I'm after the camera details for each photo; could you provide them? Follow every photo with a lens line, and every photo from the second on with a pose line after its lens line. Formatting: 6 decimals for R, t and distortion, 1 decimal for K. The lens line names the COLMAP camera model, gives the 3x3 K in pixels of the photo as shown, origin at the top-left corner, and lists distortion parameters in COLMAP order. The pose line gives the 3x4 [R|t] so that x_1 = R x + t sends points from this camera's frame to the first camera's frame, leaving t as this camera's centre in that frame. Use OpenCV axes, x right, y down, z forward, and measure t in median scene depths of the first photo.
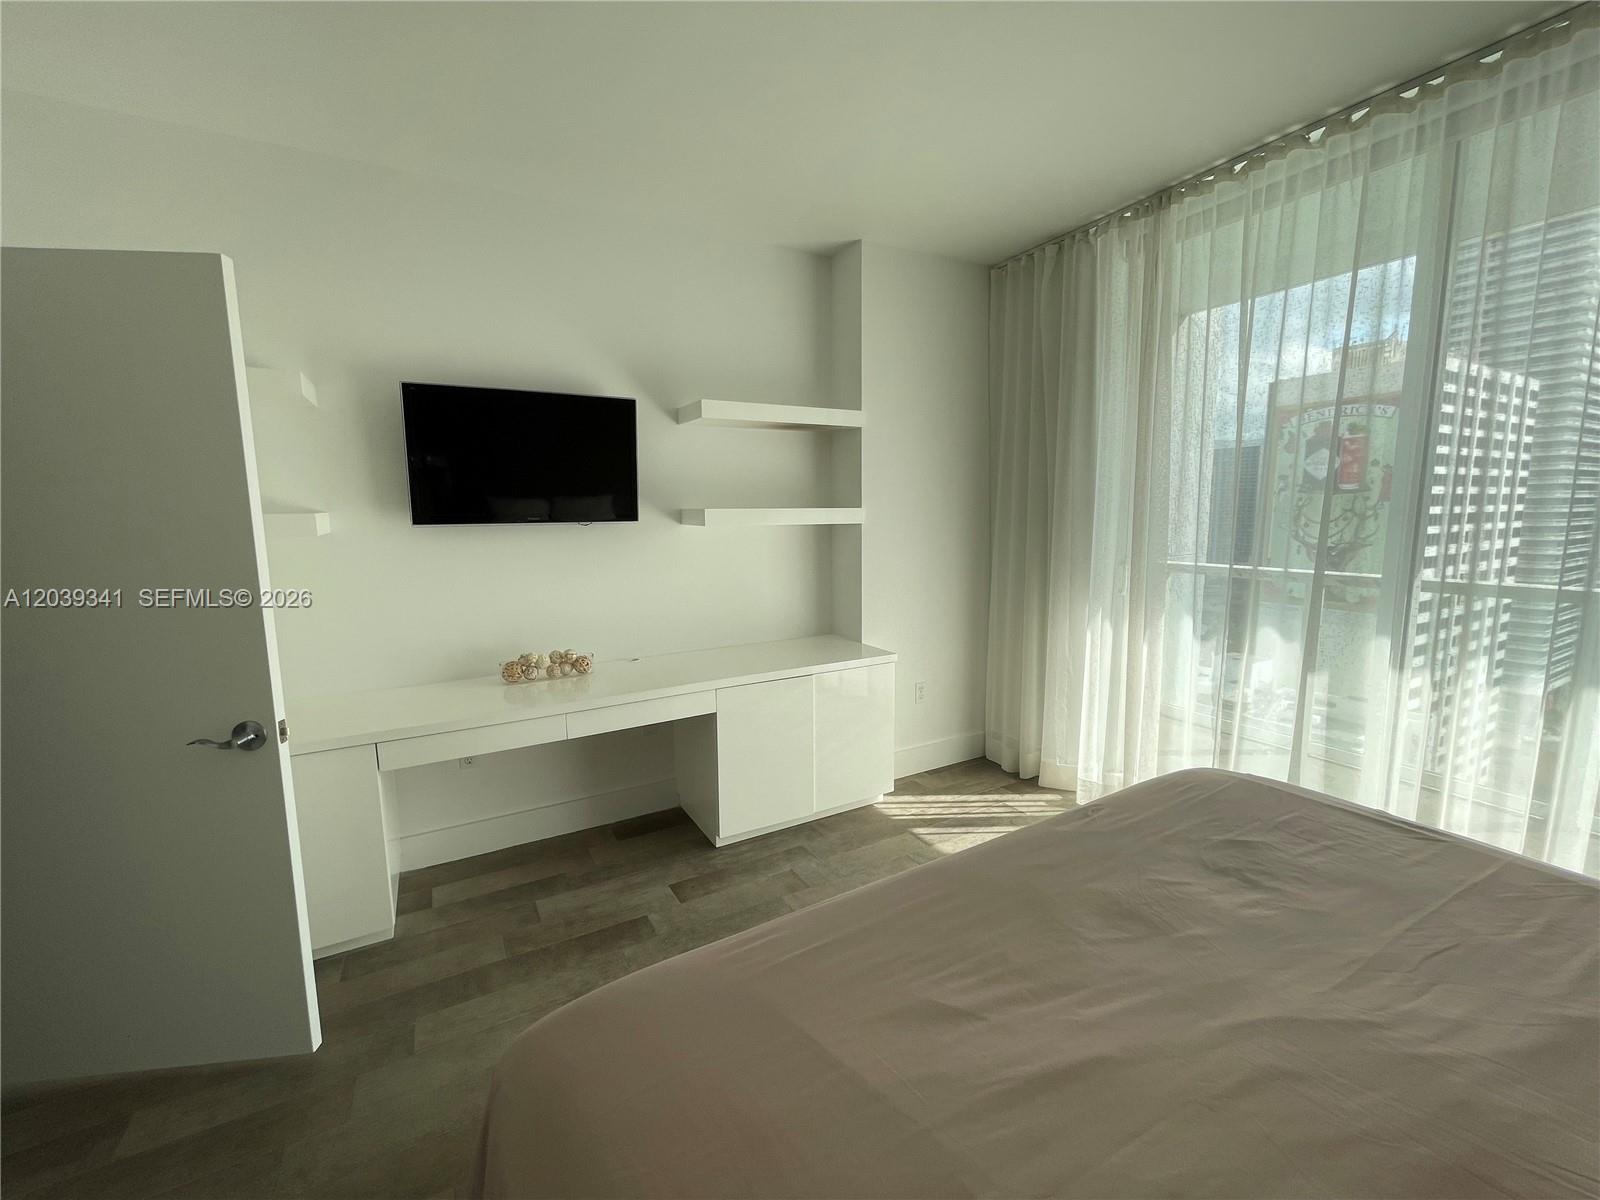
lens RADIAL K [[652.3, 0, 798.4], [0, 652.3, 593.7], [0, 0, 1]] dist [-0.002640, 0.002054]
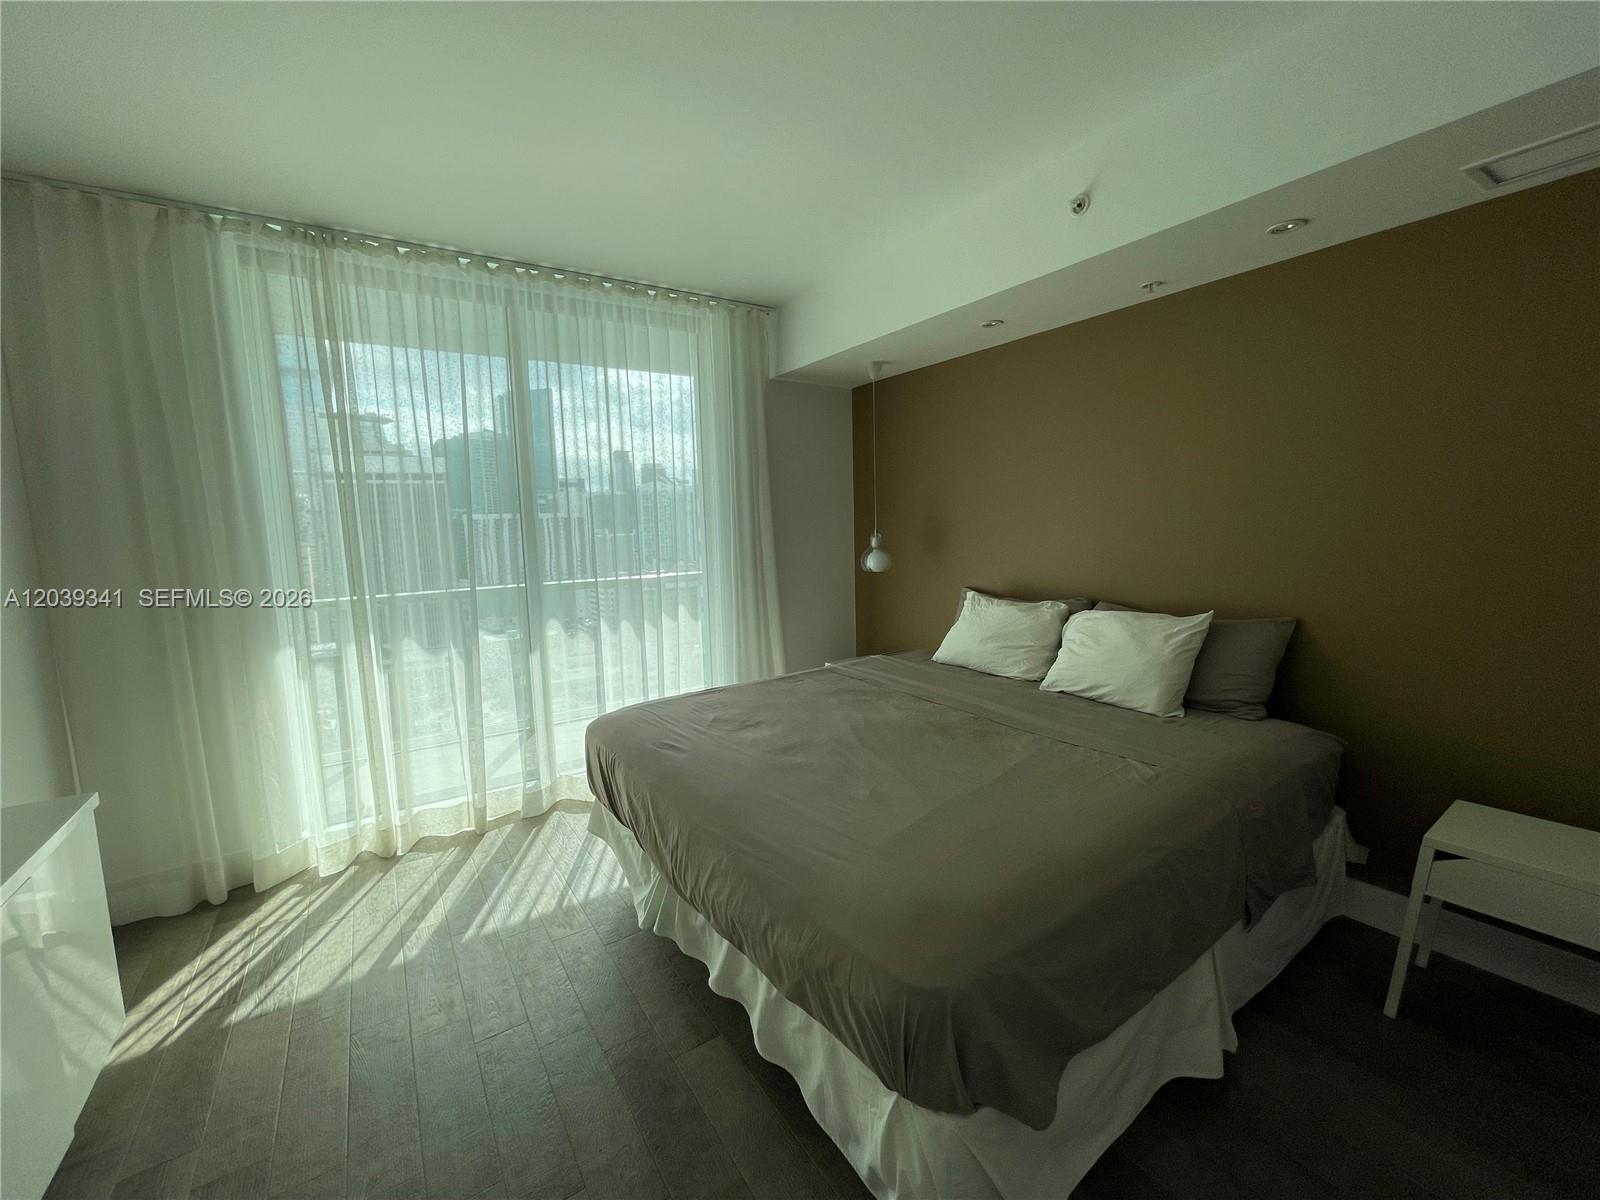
lens RADIAL K [[652.3, 0, 794.8], [0, 652.3, 596.7], [0, 0, 1]] dist [-0.002640, 0.002054]
pose [[-0.079412, -0.100000, 0.991813, -0.476855], [0.159393, 0.980880, 0.111659, -0.047991], [-0.984016, 0.166955, -0.061955, 0.379633]]
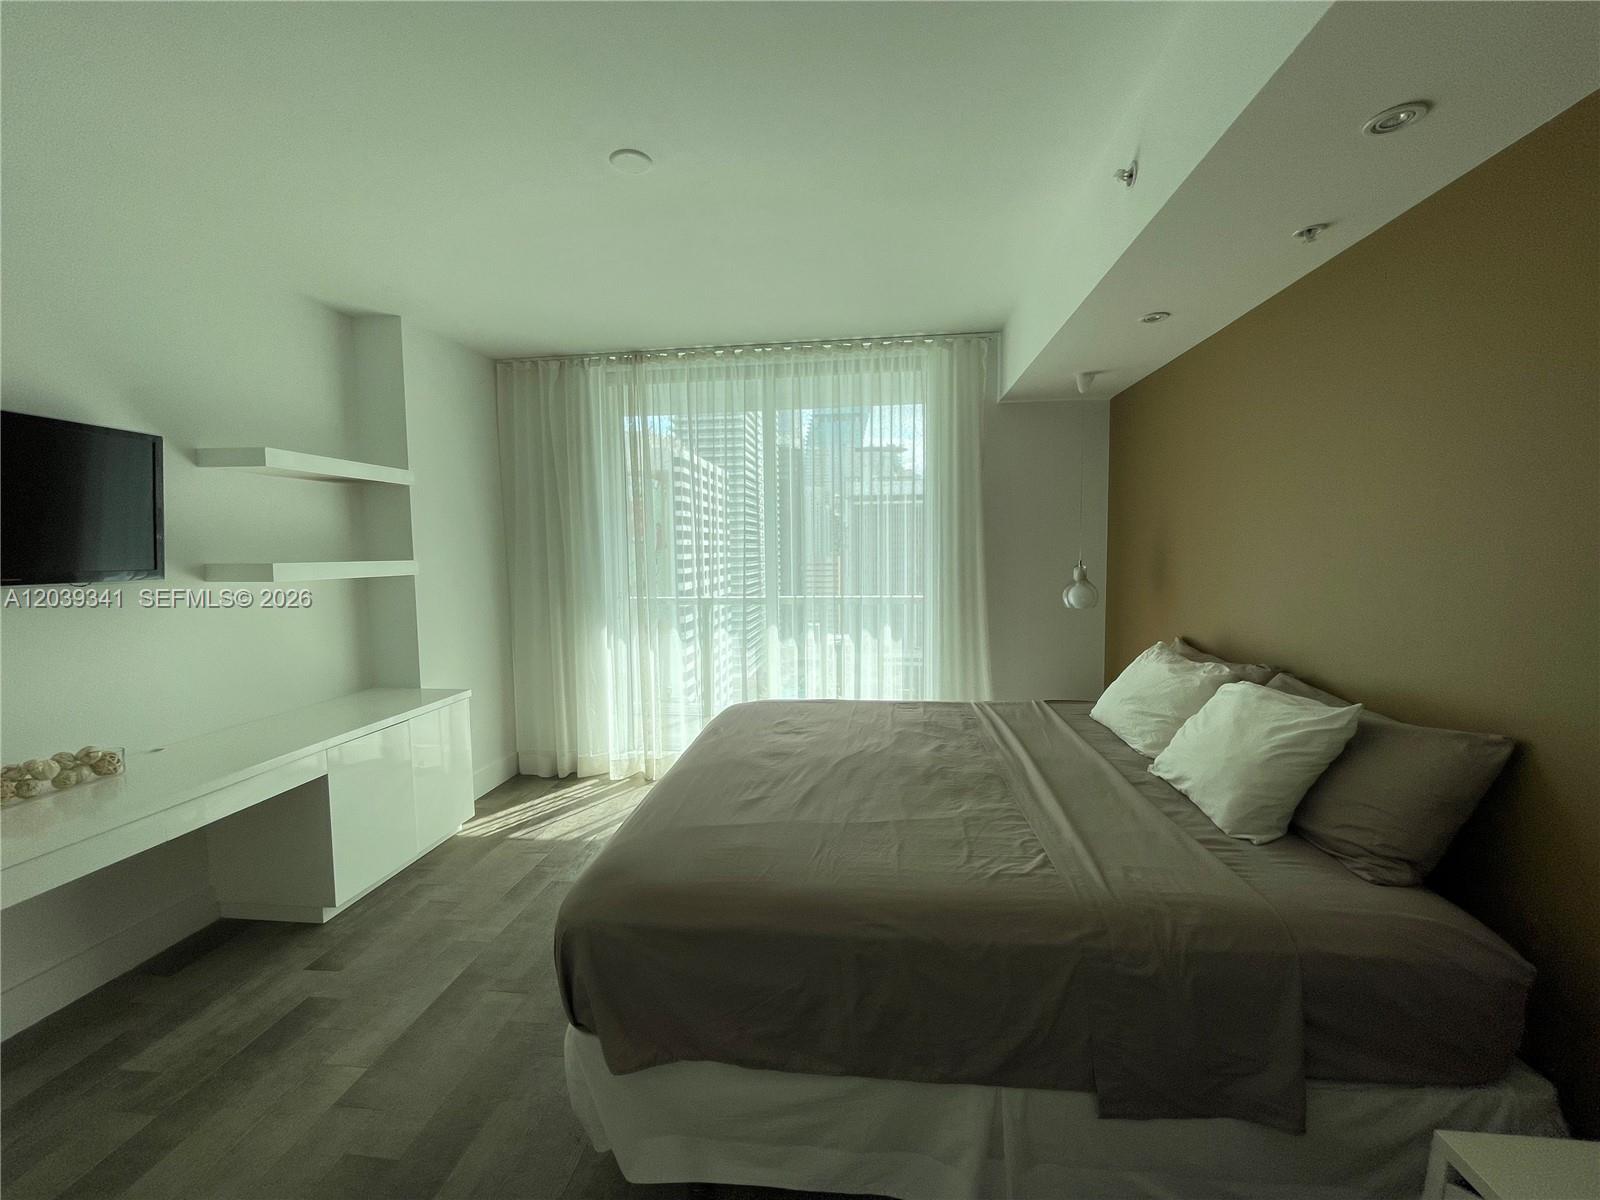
lens RADIAL K [[652.3, 0, 794.1], [0, 652.3, 596.9], [0, 0, 1]] dist [-0.002640, 0.002054]
pose [[0.591618, -0.056517, 0.804235, -0.414745], [0.111203, 0.993726, -0.011970, 0.009674], [-0.798513, 0.096515, 0.594191, -0.126008]]
